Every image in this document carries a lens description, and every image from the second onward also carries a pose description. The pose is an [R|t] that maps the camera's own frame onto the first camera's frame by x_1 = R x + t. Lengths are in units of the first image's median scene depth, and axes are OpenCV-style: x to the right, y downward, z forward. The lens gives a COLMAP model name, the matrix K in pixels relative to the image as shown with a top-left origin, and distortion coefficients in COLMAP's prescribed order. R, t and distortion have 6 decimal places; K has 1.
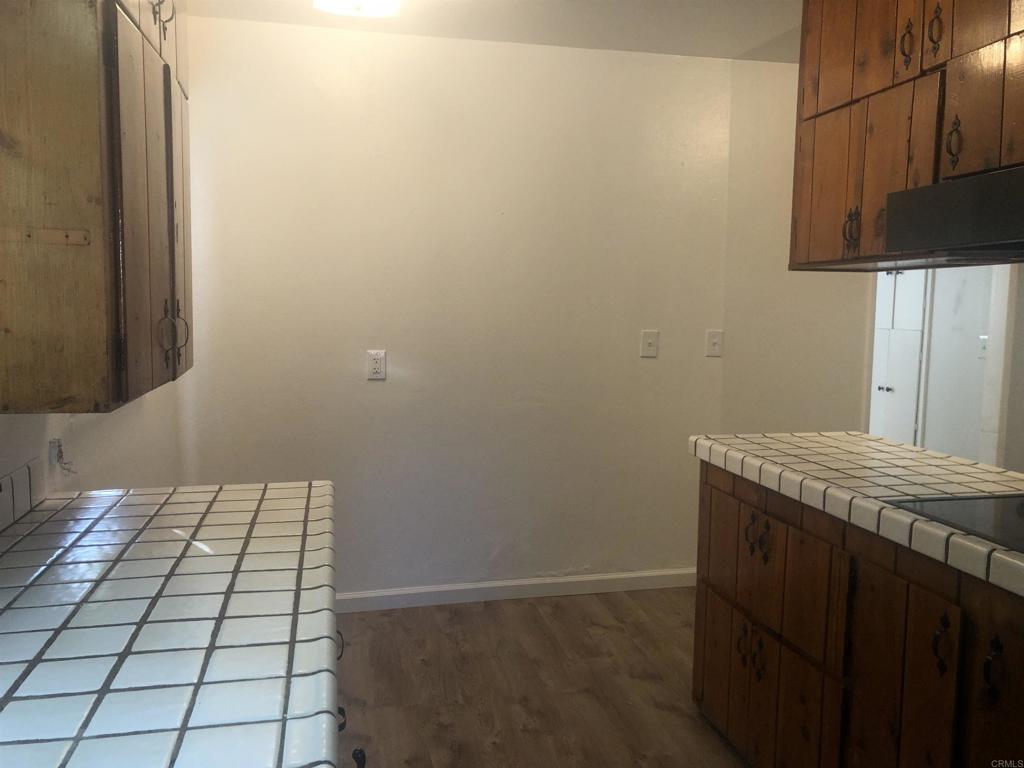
lens RADIAL K [[833.9, 0, 512.0], [0, 833.9, 384.0], [0, 0, 1]] dist [0.066313, -0.088123]
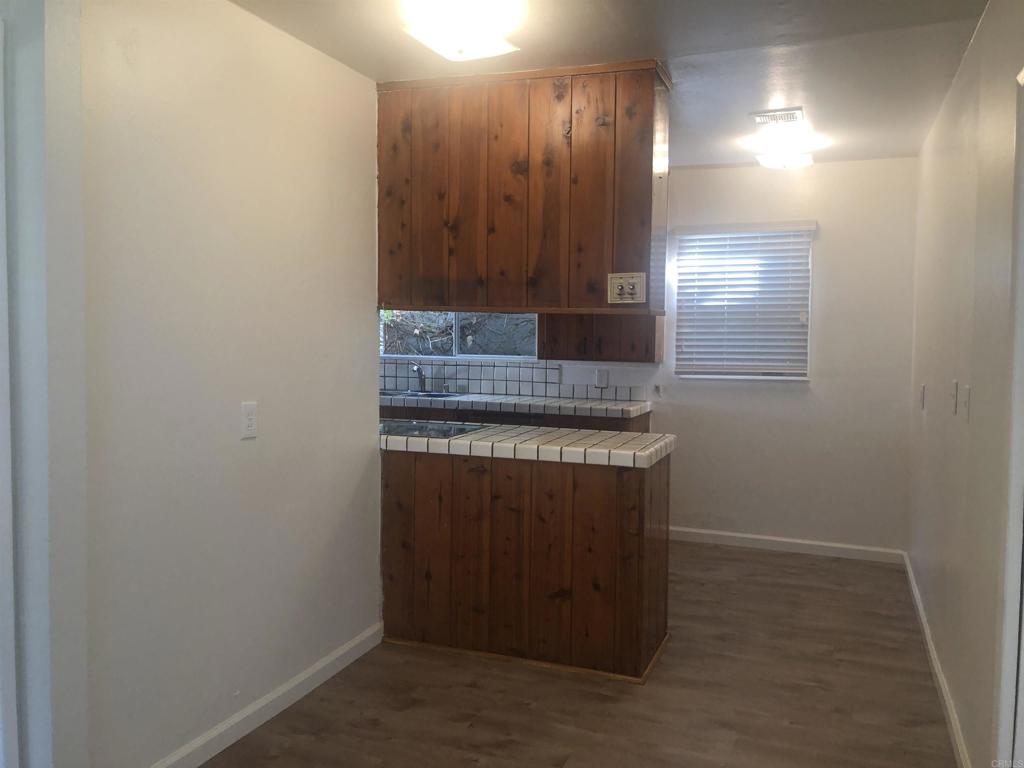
lens RADIAL K [[833.9, 0, 512.0], [0, 833.9, 384.0], [0, 0, 1]] dist [0.066313, -0.088123]
pose [[-0.558925, 0.036707, -0.828406, 1.718834], [-0.100059, 0.988735, 0.111321, -0.169837], [0.823159, 0.145109, -0.548955, 1.729493]]
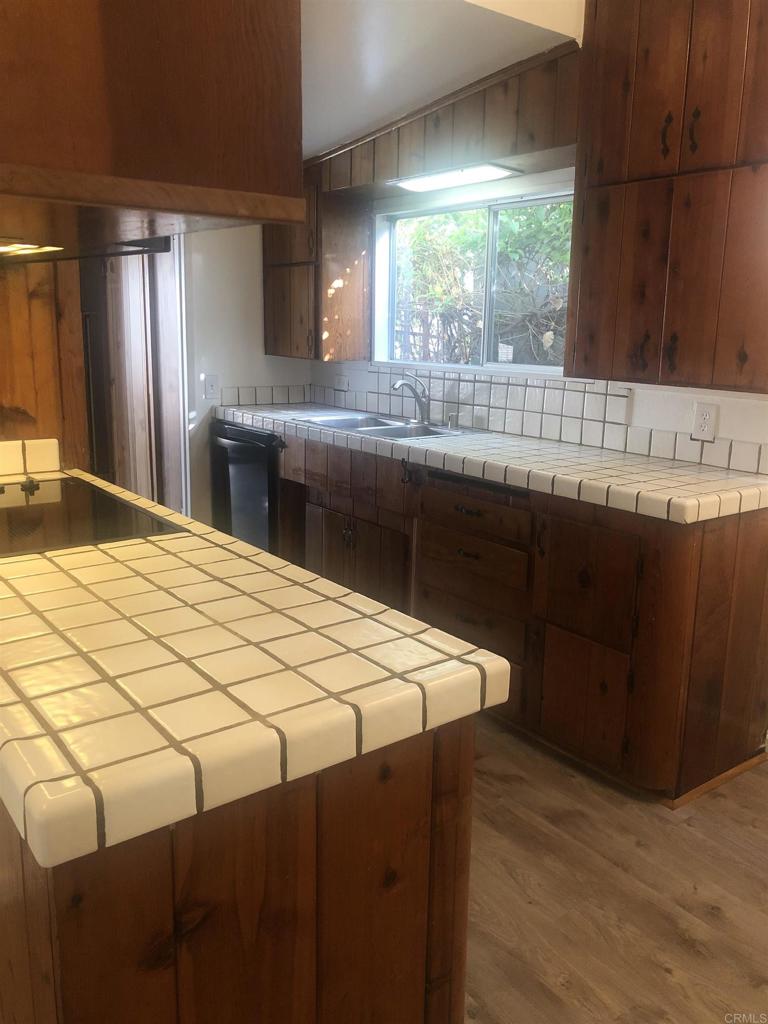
lens RADIAL K [[833.9, 0, 384.0], [0, 833.9, 512.0], [0, 0, 1]] dist [0.066313, -0.088123]
pose [[-0.907004, 0.062884, -0.416401, 0.497222], [-0.073179, 0.950210, 0.302896, -0.146497], [0.414715, 0.305200, -0.857242, 1.480084]]
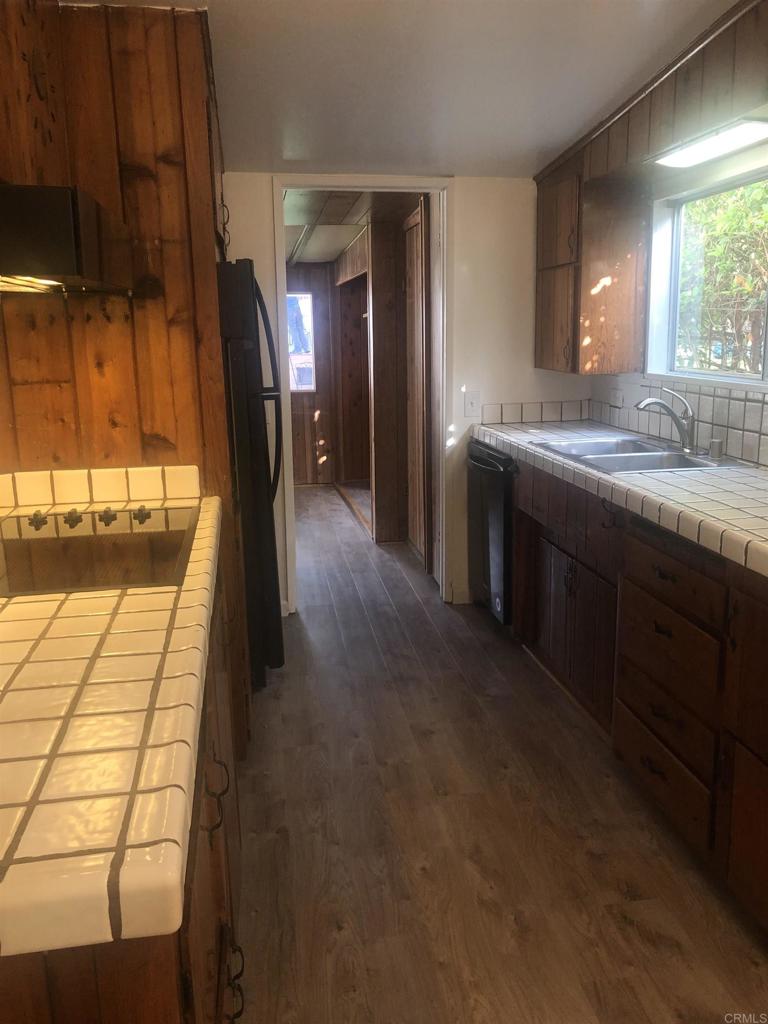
lens RADIAL K [[839.7, 0, 384.0], [0, 839.7, 512.0], [0, 0, 1]] dist [0.000055, -0.002690]
pose [[-0.998487, -0.002949, 0.054902, 0.149619], [0.014334, 0.950062, 0.311732, -0.150573], [-0.053080, 0.312047, -0.948583, 1.376277]]
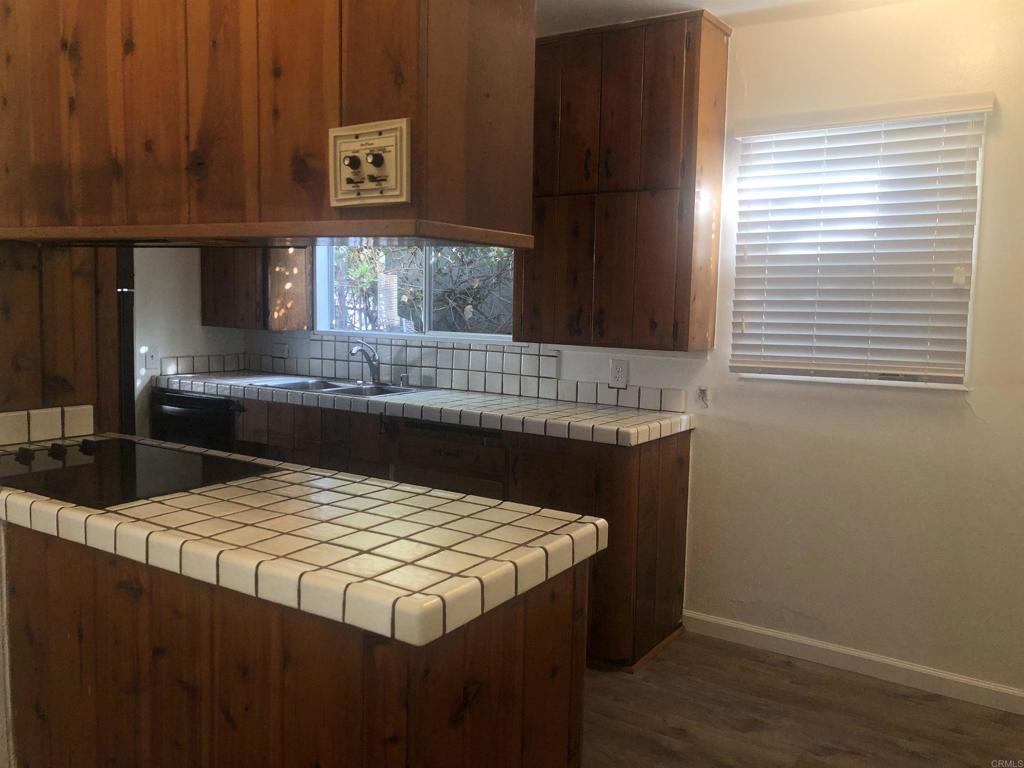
lens RADIAL K [[833.5, 0, 512.0], [0, 833.5, 384.0], [0, 0, 1]] dist [0.017010, -0.002490]
pose [[-0.714862, 0.041871, -0.698011, 0.794001], [-0.100932, 0.981574, 0.162249, -0.152167], [0.691943, 0.186437, -0.697464, 1.551561]]
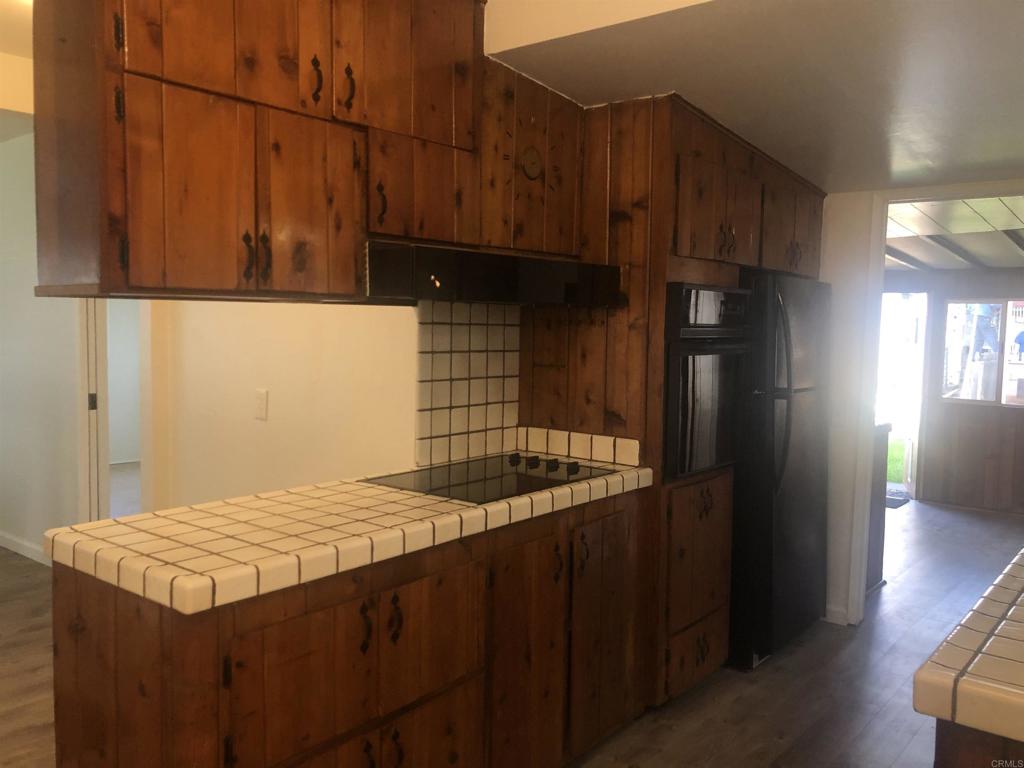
lens RADIAL K [[839.7, 0, 512.0], [0, 839.7, 384.0], [0, 0, 1]] dist [0.000055, -0.002690]
pose [[-0.619564, -0.071907, 0.781646, -0.413255], [0.055596, 0.989274, 0.135075, -0.153363], [-0.782975, 0.127144, -0.608921, 1.305400]]
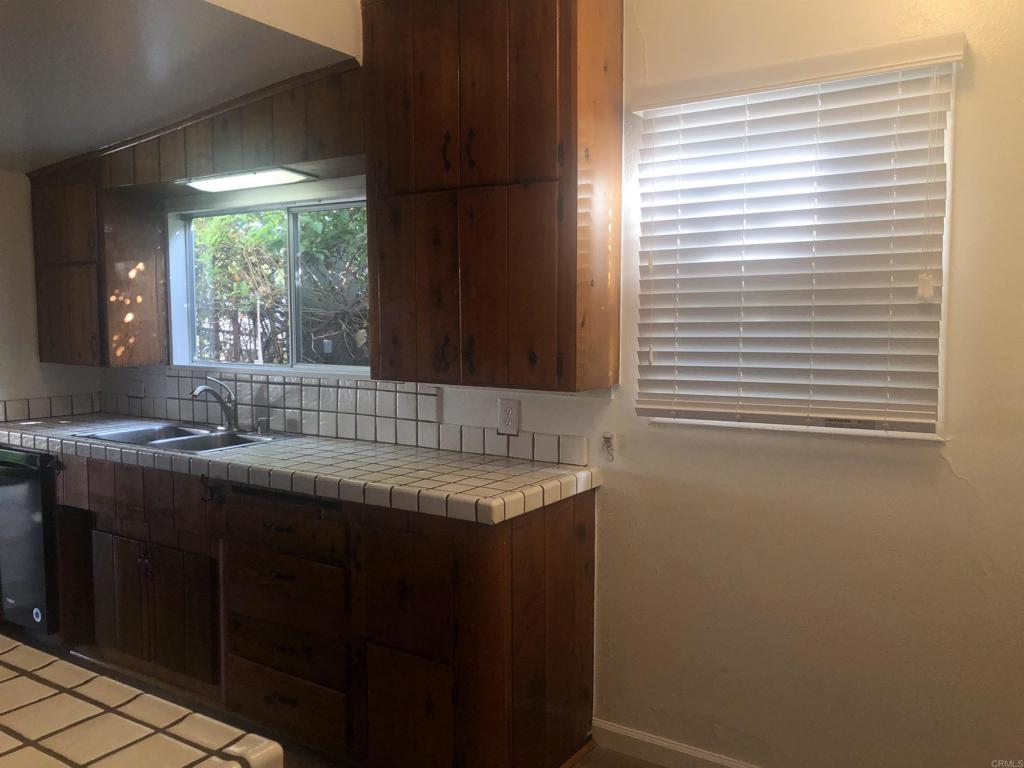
lens RADIAL K [[833.9, 0, 512.0], [0, 833.9, 384.0], [0, 0, 1]] dist [0.066313, -0.088123]
pose [[-0.711664, 0.048910, -0.700816, 0.438075], [-0.078528, 0.985783, 0.148541, -0.170029], [0.698117, 0.160745, -0.697706, 1.463190]]
